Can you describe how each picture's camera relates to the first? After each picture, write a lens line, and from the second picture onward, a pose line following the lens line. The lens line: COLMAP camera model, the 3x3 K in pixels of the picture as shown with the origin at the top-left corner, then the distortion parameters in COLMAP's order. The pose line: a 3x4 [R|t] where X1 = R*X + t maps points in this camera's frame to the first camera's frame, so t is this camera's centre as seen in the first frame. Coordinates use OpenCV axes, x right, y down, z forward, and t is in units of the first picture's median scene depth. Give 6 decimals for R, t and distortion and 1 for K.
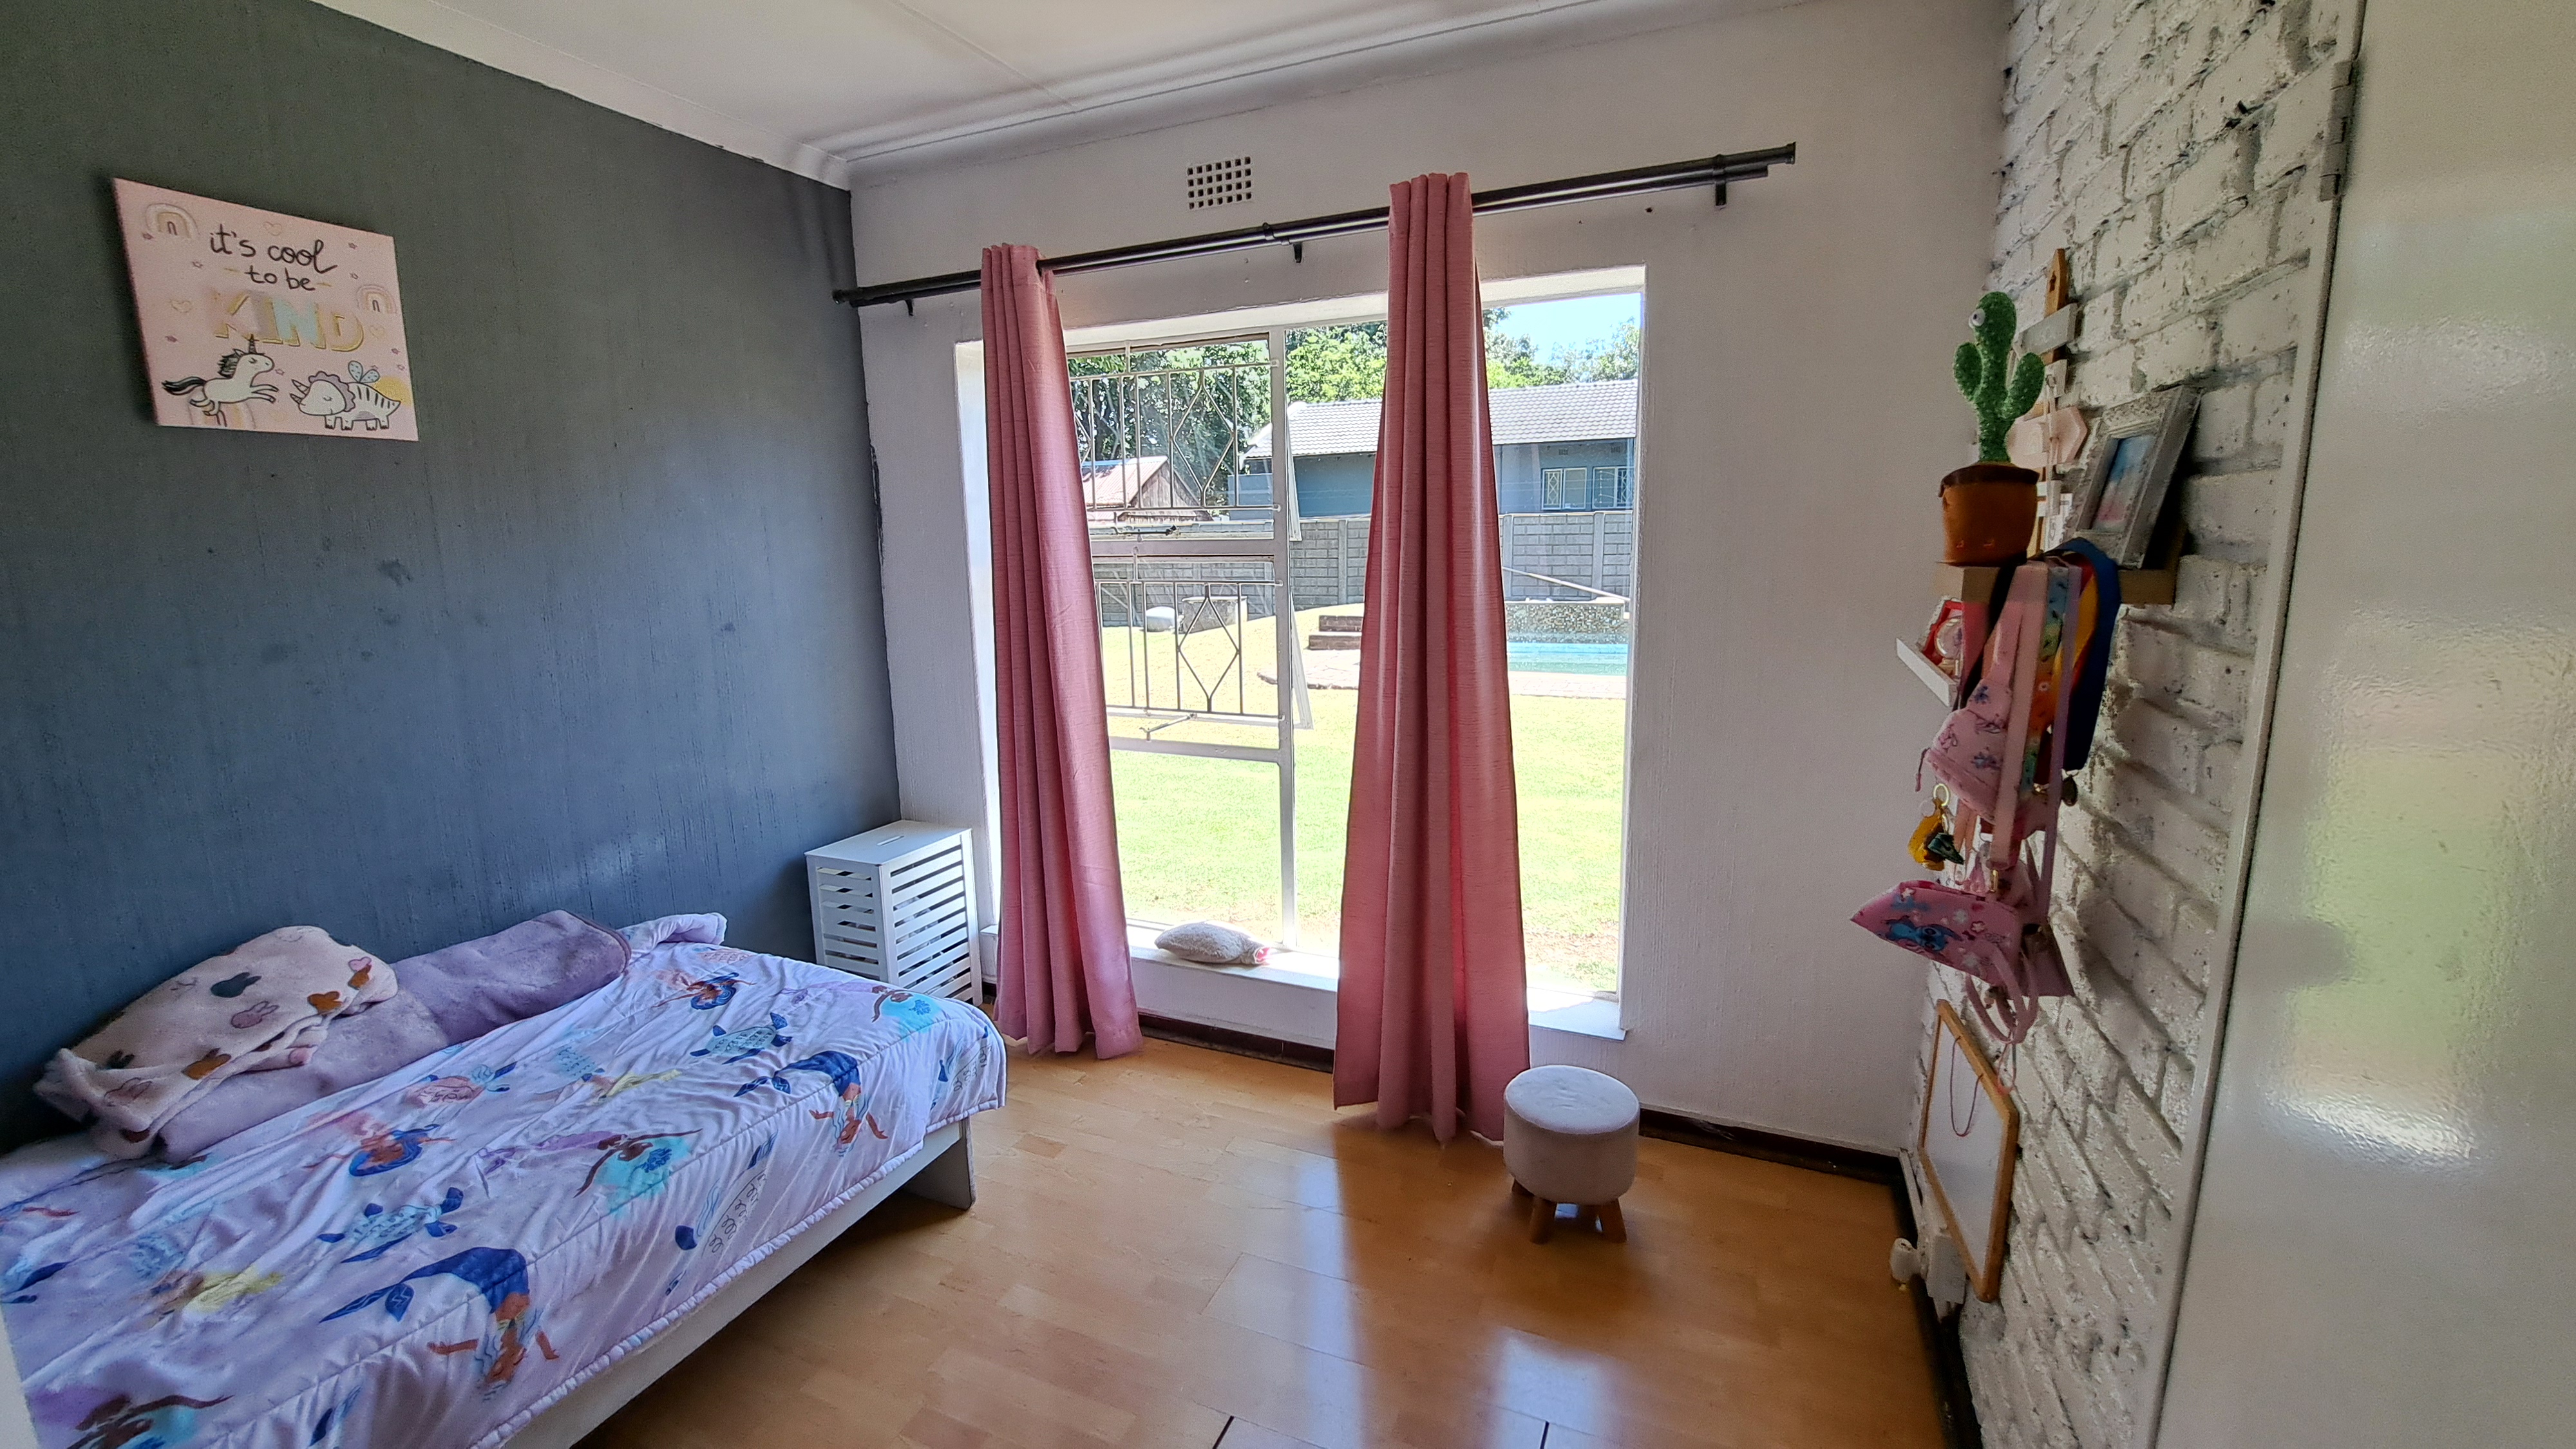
lens RADIAL K [[1028.0, 0, 1288.3], [0, 1028.0, 721.7], [0, 0, 1]] dist [-0.021853, 0.000931]
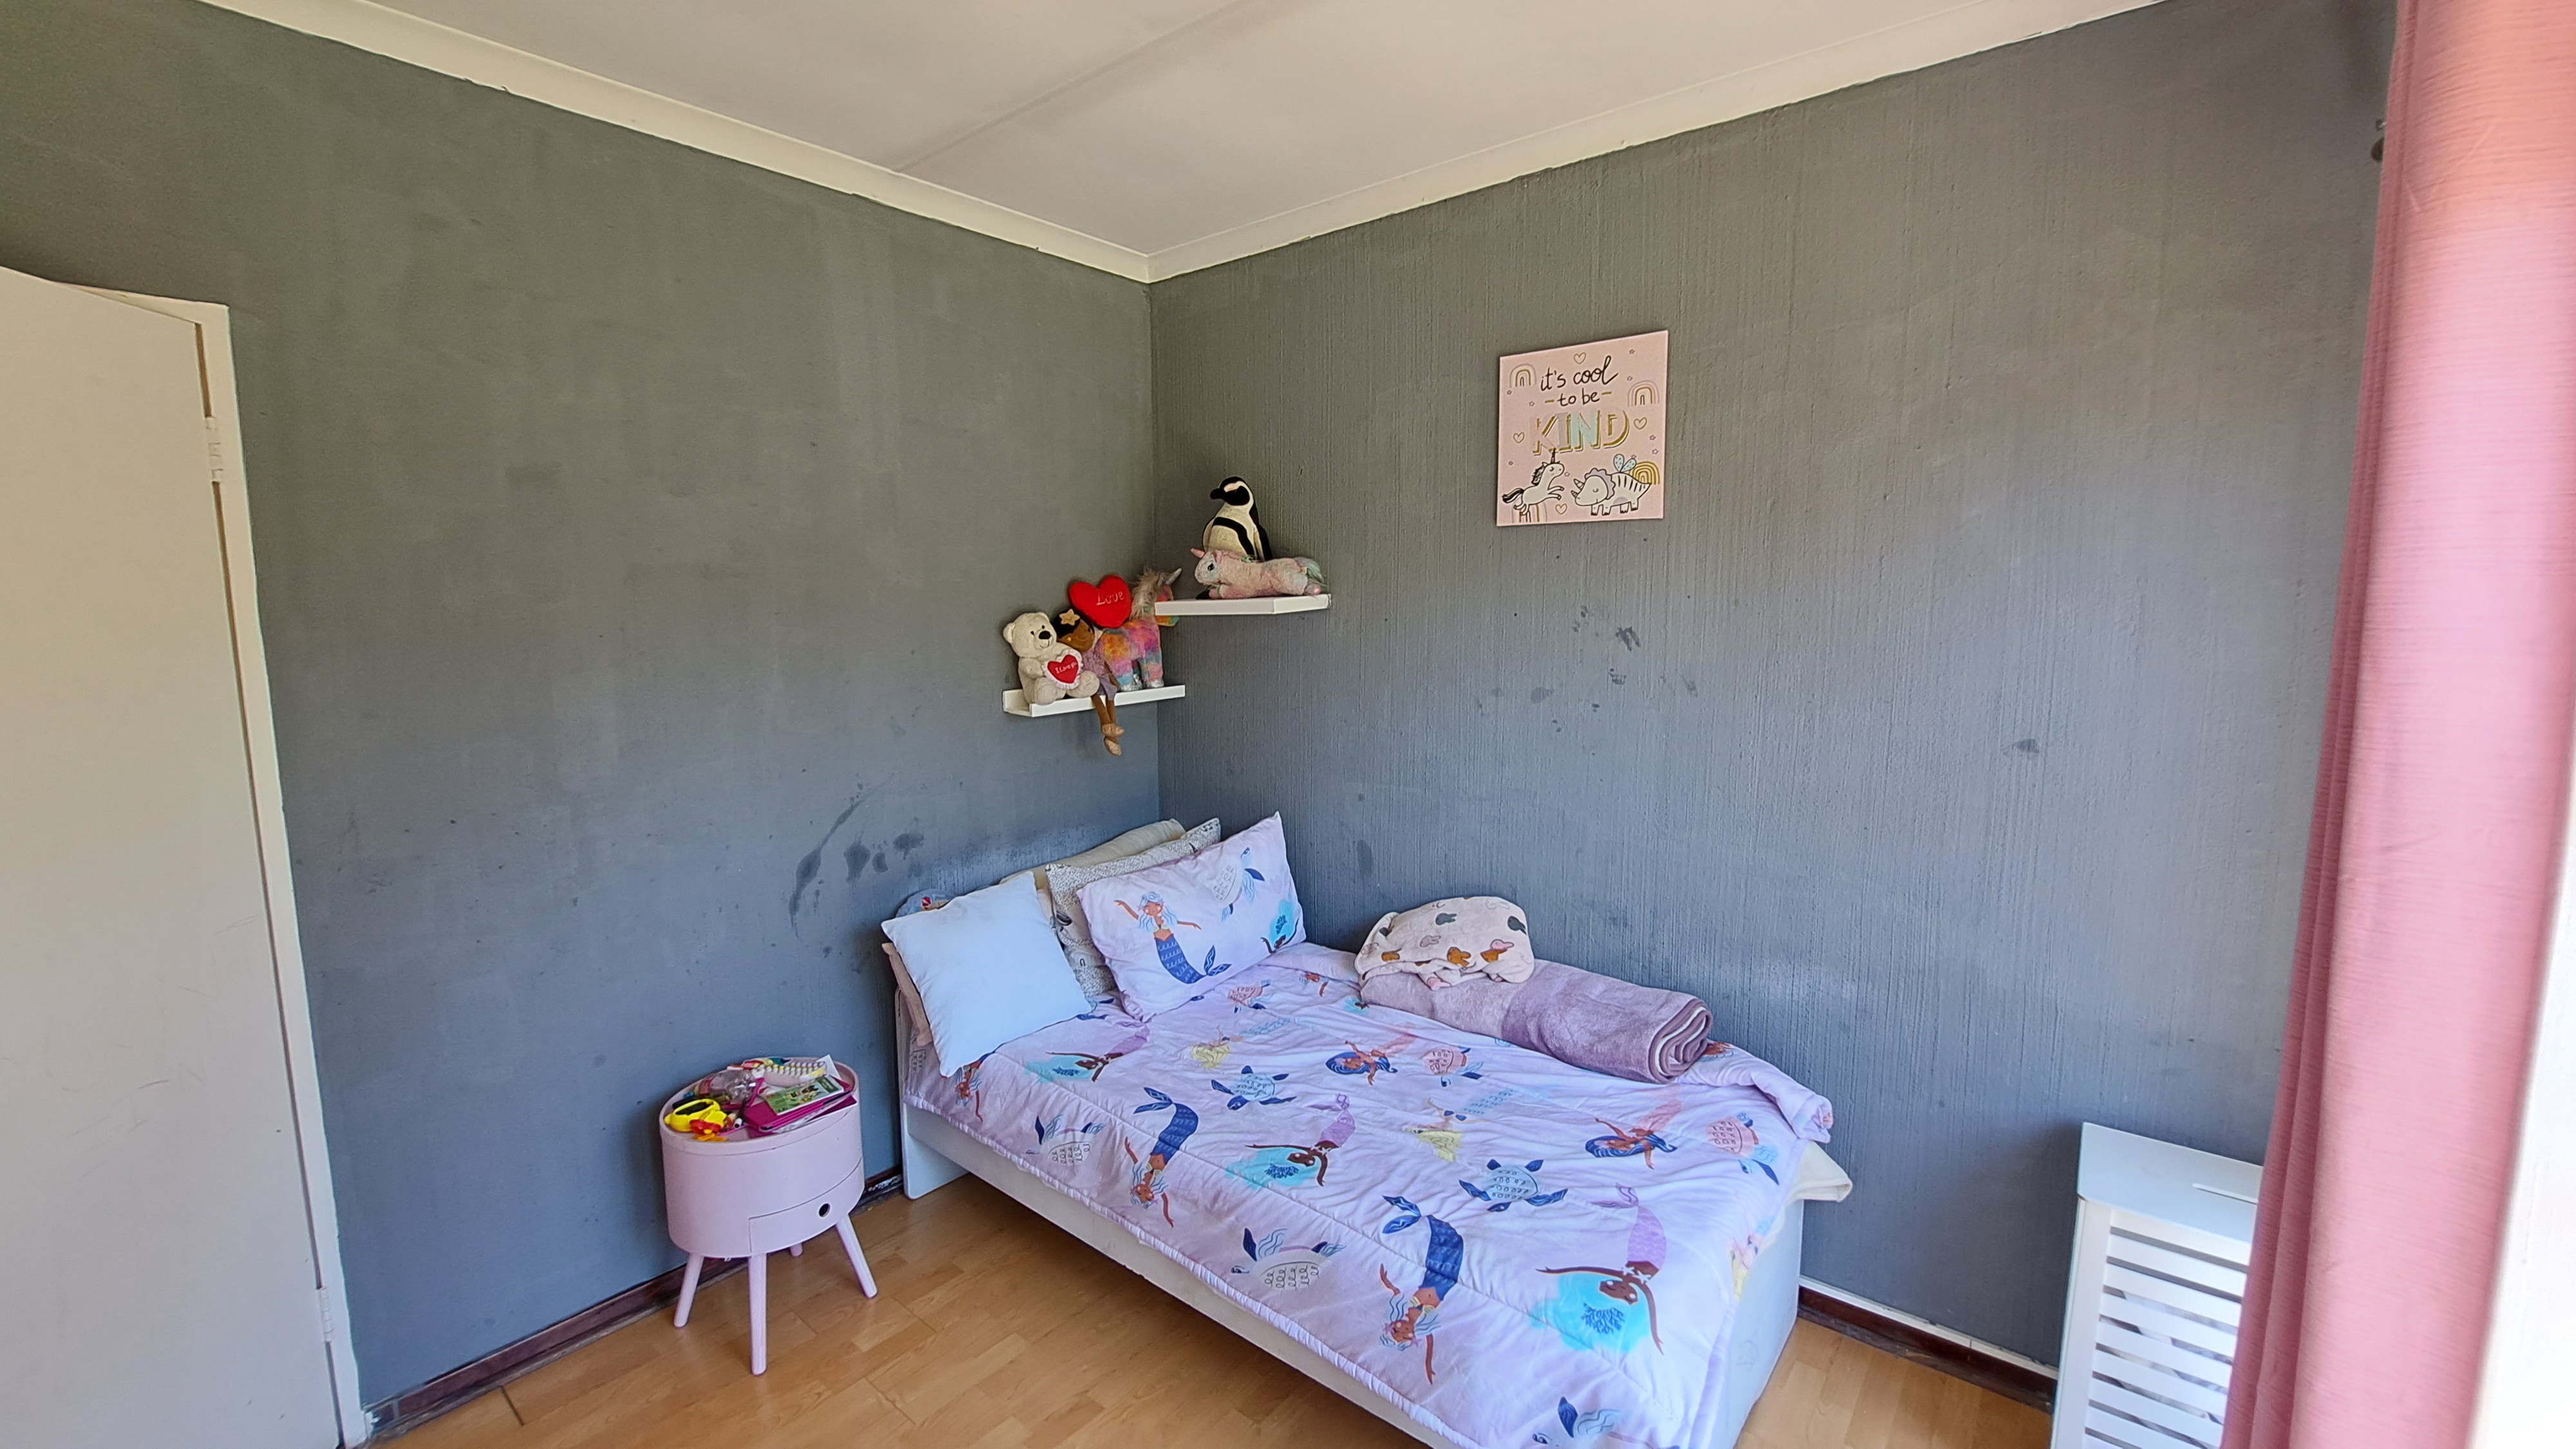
lens RADIAL K [[1028.0, 0, 1289.7], [0, 1028.0, 718.5], [0, 0, 1]] dist [-0.021853, 0.000931]
pose [[-0.276999, 0.129697, -0.952077, 0.336962], [-0.163071, 0.970130, 0.179601, -0.225156], [0.946931, 0.205005, -0.247576, 1.043840]]
